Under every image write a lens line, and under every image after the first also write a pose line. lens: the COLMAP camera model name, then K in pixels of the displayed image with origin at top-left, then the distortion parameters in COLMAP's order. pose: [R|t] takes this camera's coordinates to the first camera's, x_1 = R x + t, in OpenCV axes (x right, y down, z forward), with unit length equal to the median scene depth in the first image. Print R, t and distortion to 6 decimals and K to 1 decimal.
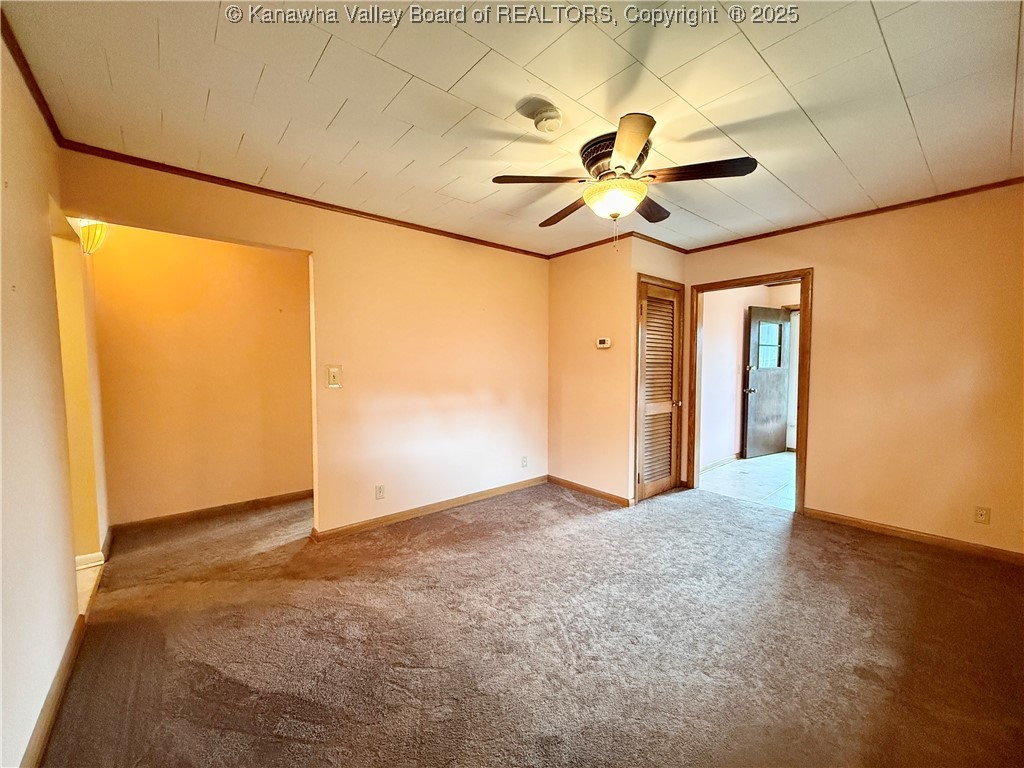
lens RADIAL K [[412.4, 0, 509.4], [0, 412.4, 385.4], [0, 0, 1]] dist [-0.005344, -0.000097]
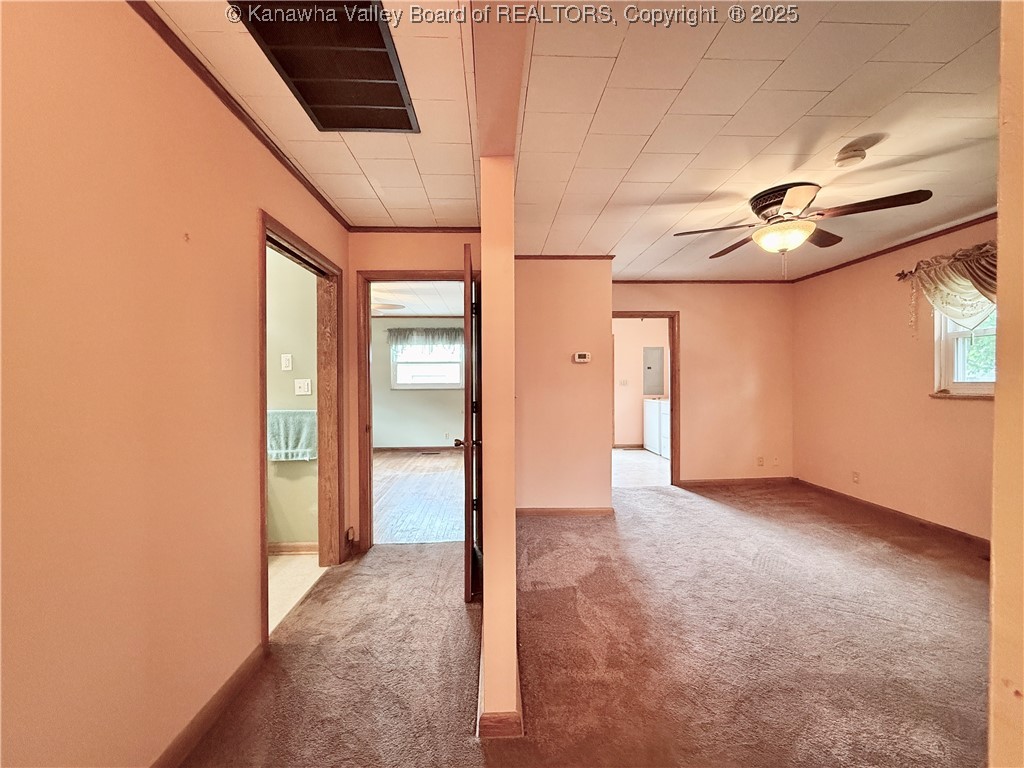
lens RADIAL K [[412.4, 0, 510.1], [0, 412.4, 382.9], [0, 0, 1]] dist [-0.005344, -0.000097]
pose [[0.608756, -0.008211, 0.793315, -0.725619], [0.046702, 0.998583, -0.025501, -0.025199], [-0.791982, 0.052574, 0.608277, 0.577220]]
